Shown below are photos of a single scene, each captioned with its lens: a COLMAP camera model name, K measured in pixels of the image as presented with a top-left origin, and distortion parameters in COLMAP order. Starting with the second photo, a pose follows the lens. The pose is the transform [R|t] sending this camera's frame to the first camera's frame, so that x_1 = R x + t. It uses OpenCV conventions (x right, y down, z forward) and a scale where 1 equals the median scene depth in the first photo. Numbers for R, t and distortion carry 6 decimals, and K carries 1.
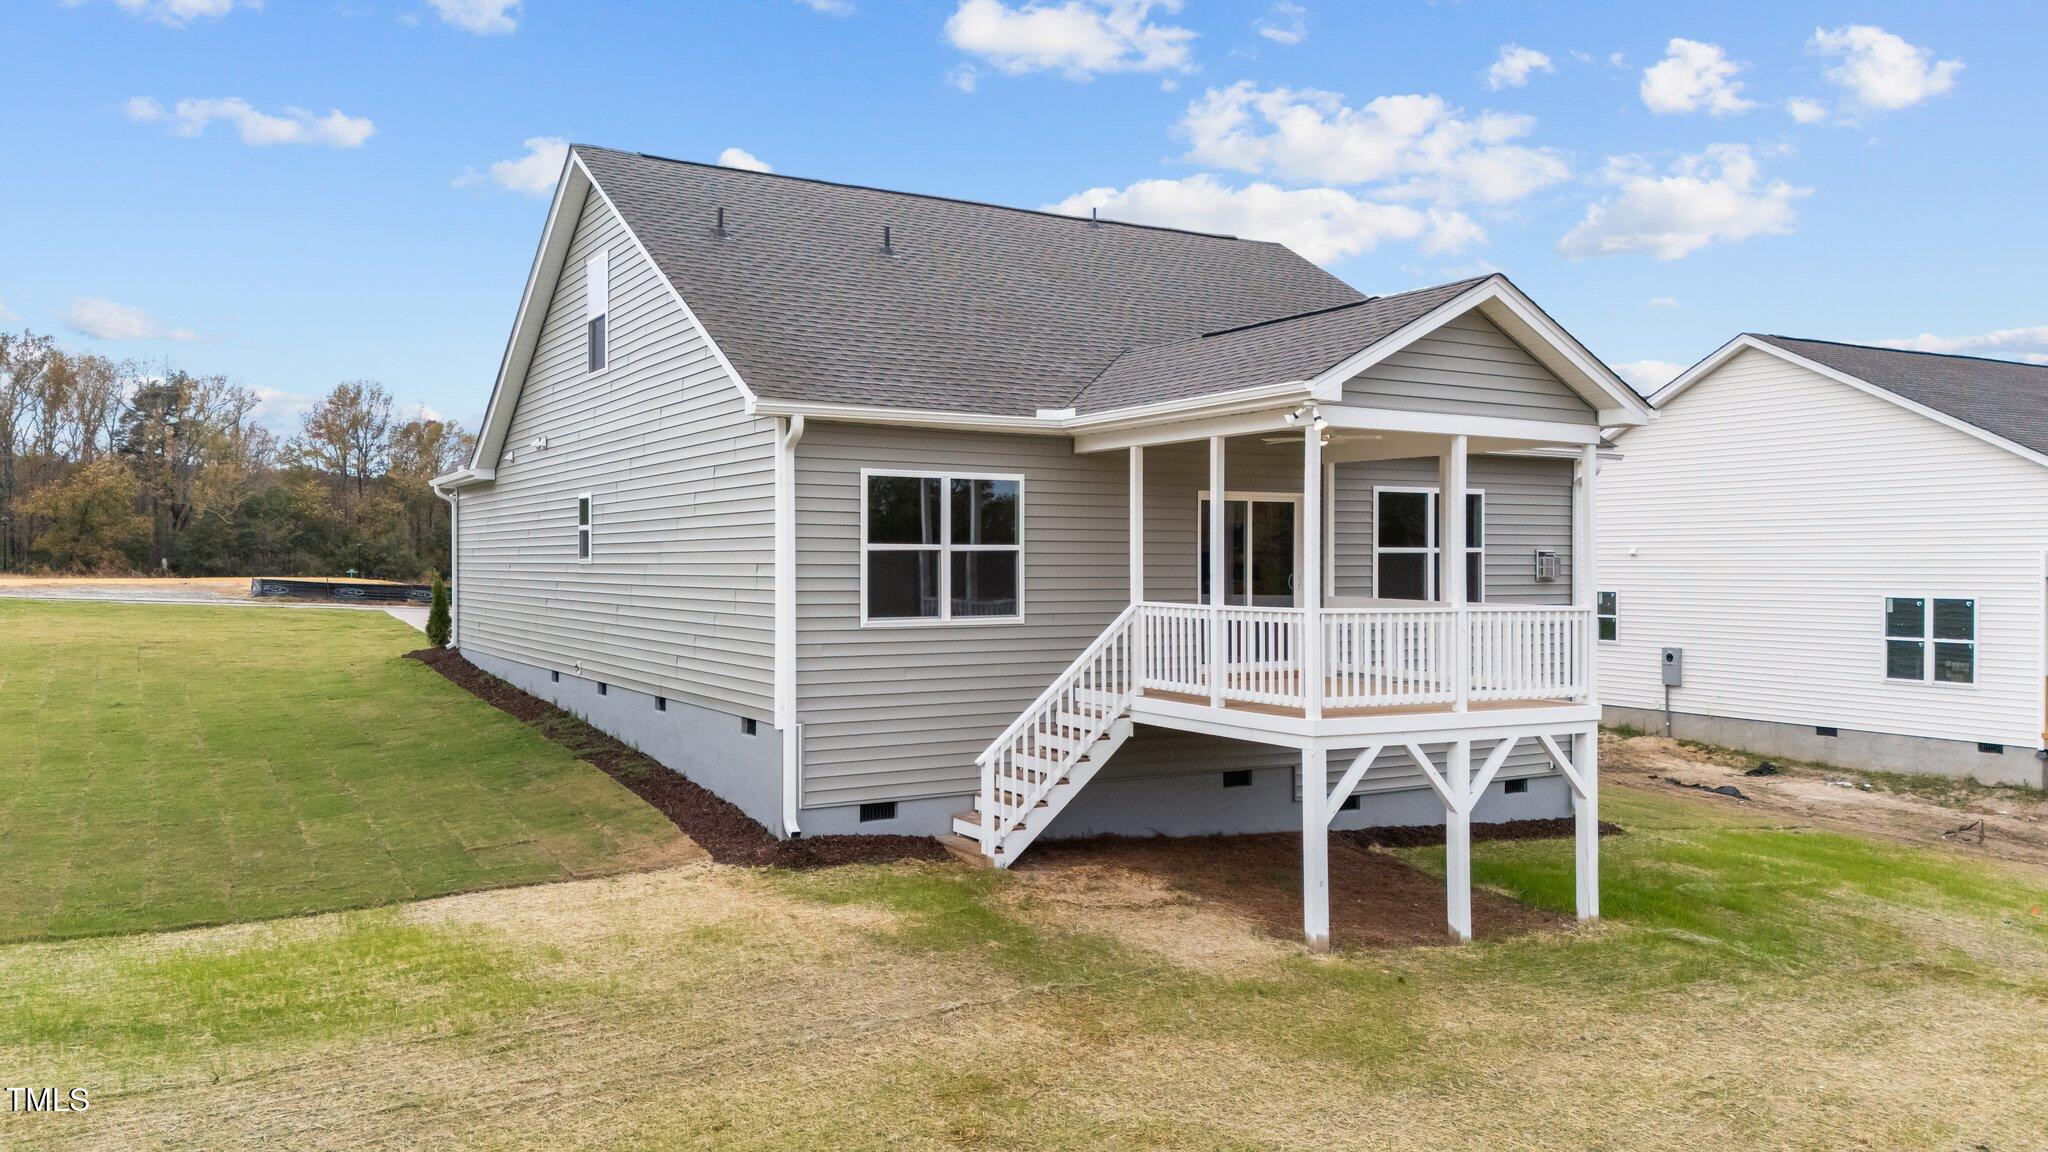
lens RADIAL K [[1485.4, 0, 1024.0], [0, 1485.4, 576.0], [0, 0, 1]] dist [0.051459, -0.048373]
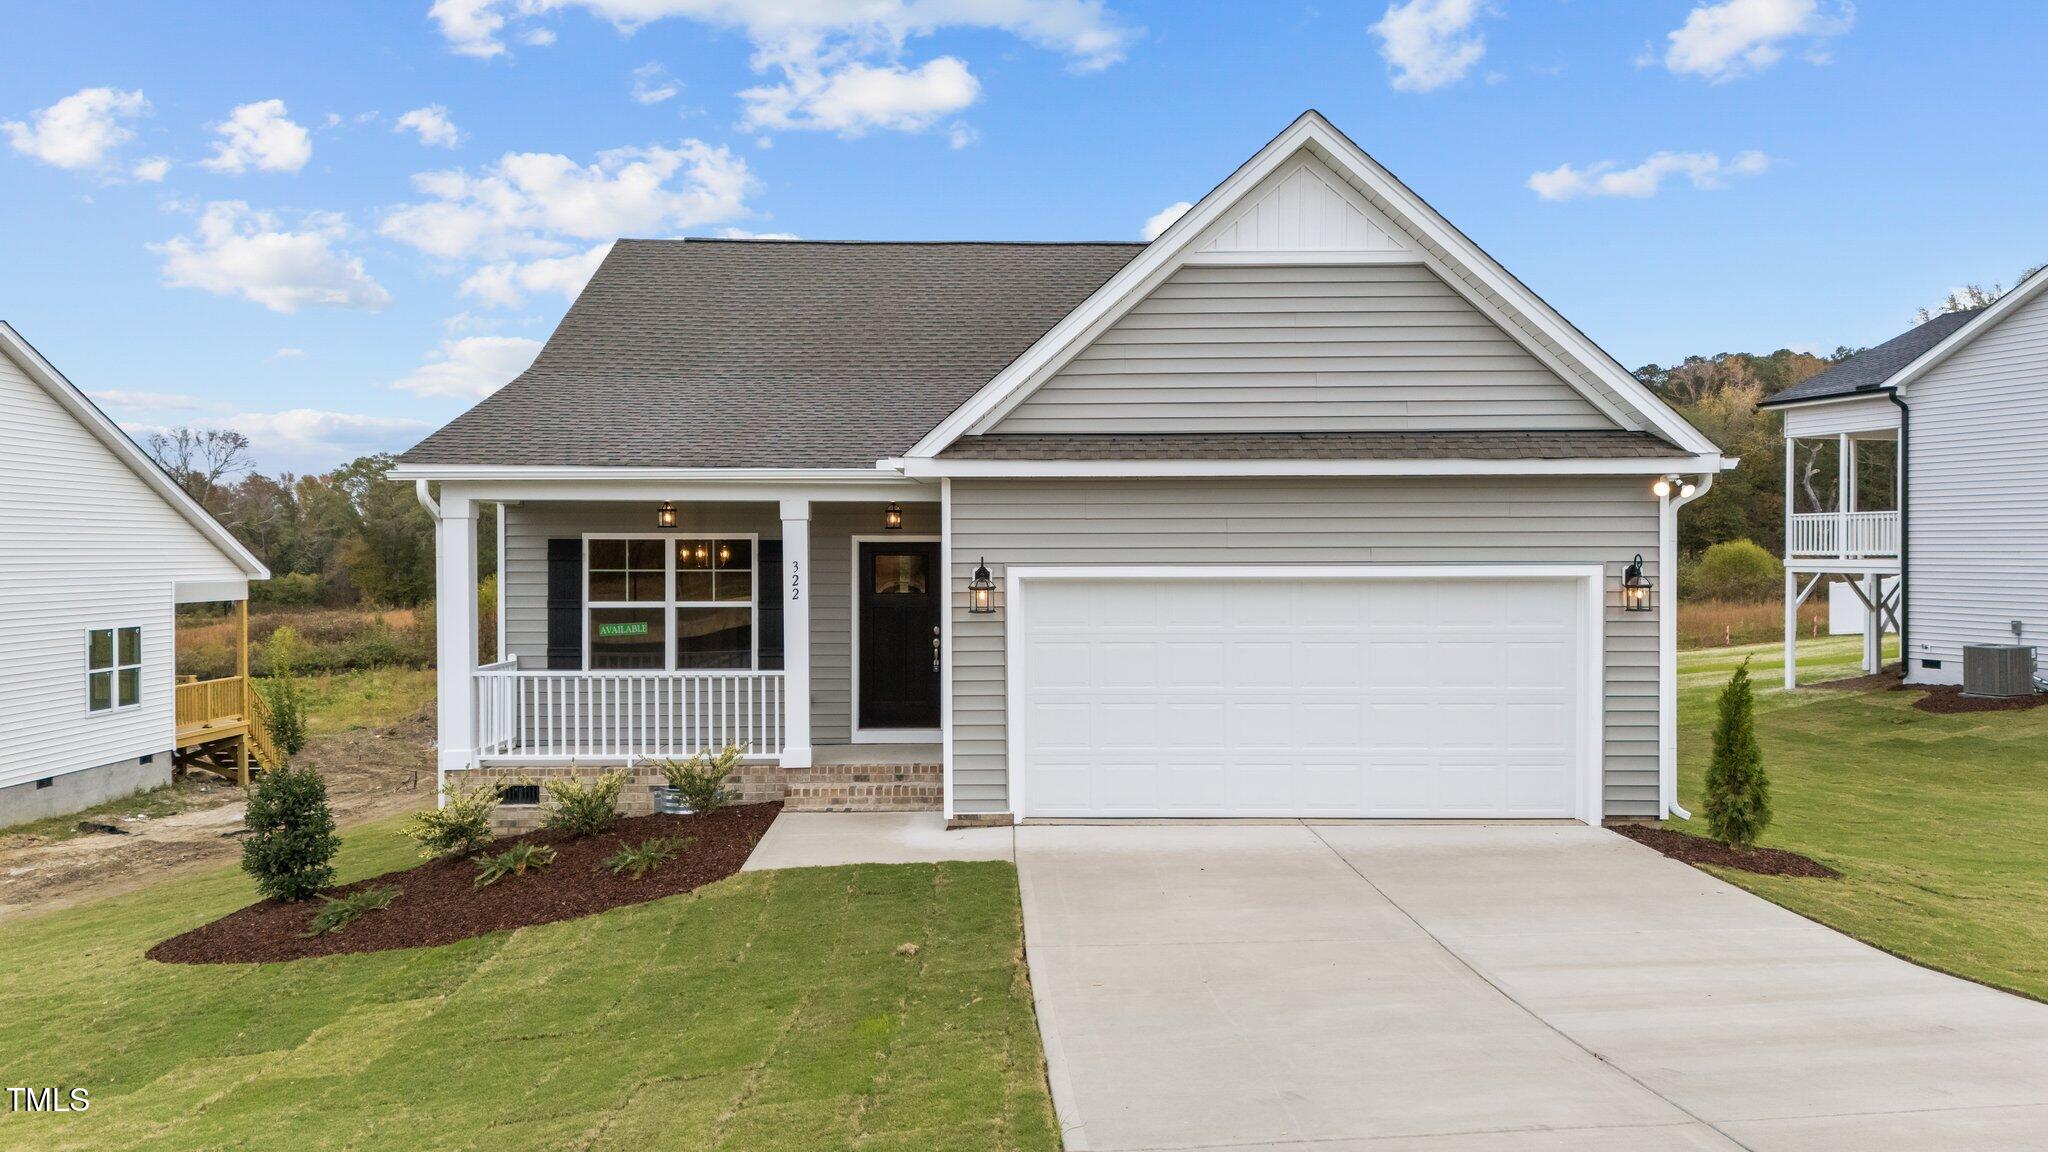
lens RADIAL K [[1508.1, 0, 1055.1], [0, 1508.1, 569.6], [0, 0, 1]] dist [0.056921, -0.003117]
pose [[-0.865070, -0.006683, 0.501607, -0.869700], [0.002798, 0.999831, 0.018146, -0.076116], [-0.501643, 0.017101, -0.864906, 2.840199]]
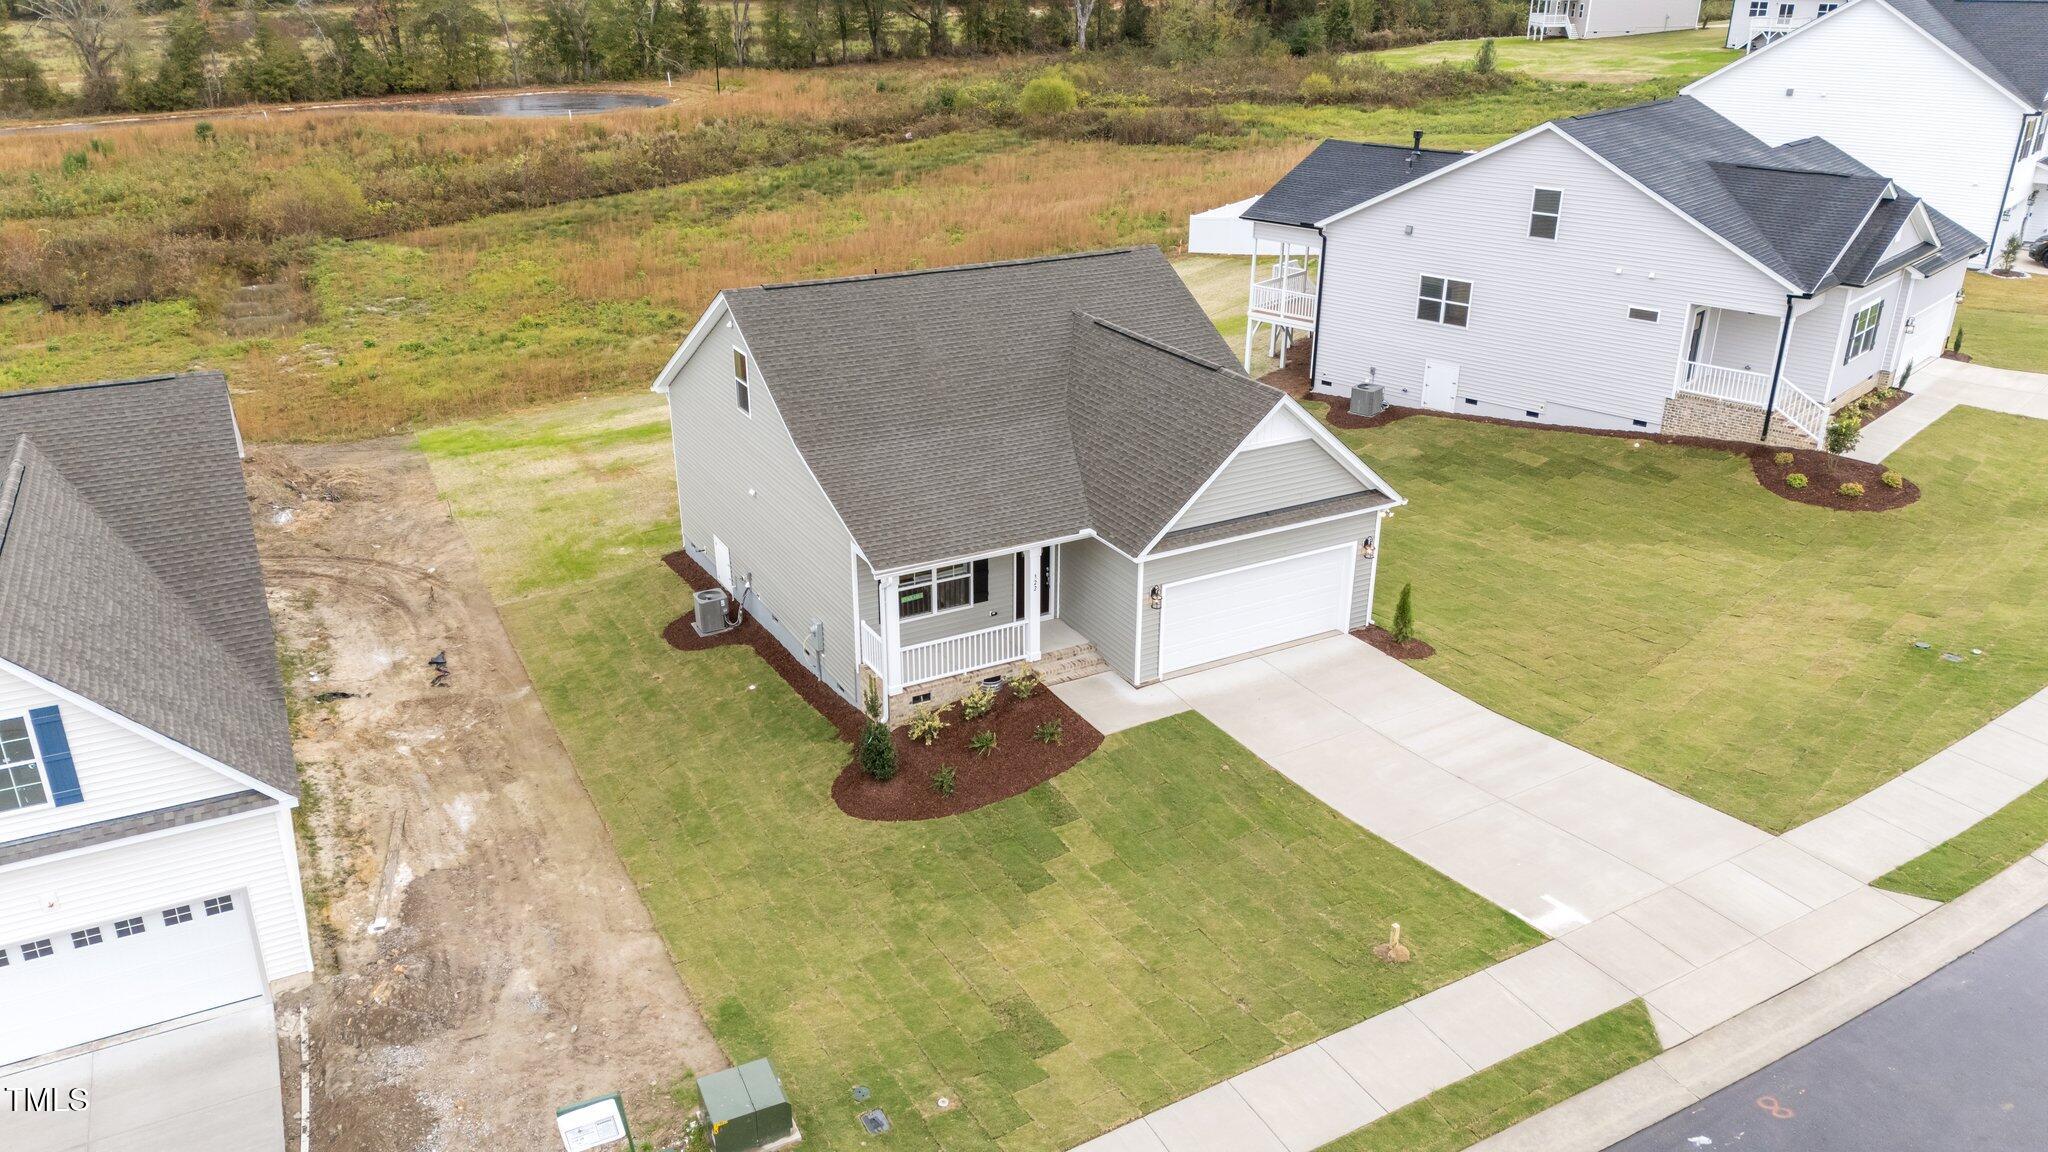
lens RADIAL K [[1485.4, 0, 1024.0], [0, 1485.4, 576.0], [0, 0, 1]] dist [0.051459, -0.048373]
pose [[-0.999203, -0.022454, 0.032993, -0.265583], [-0.006997, 0.912458, 0.409110, -0.934439], [-0.039291, 0.408553, -0.911889, 3.999021]]
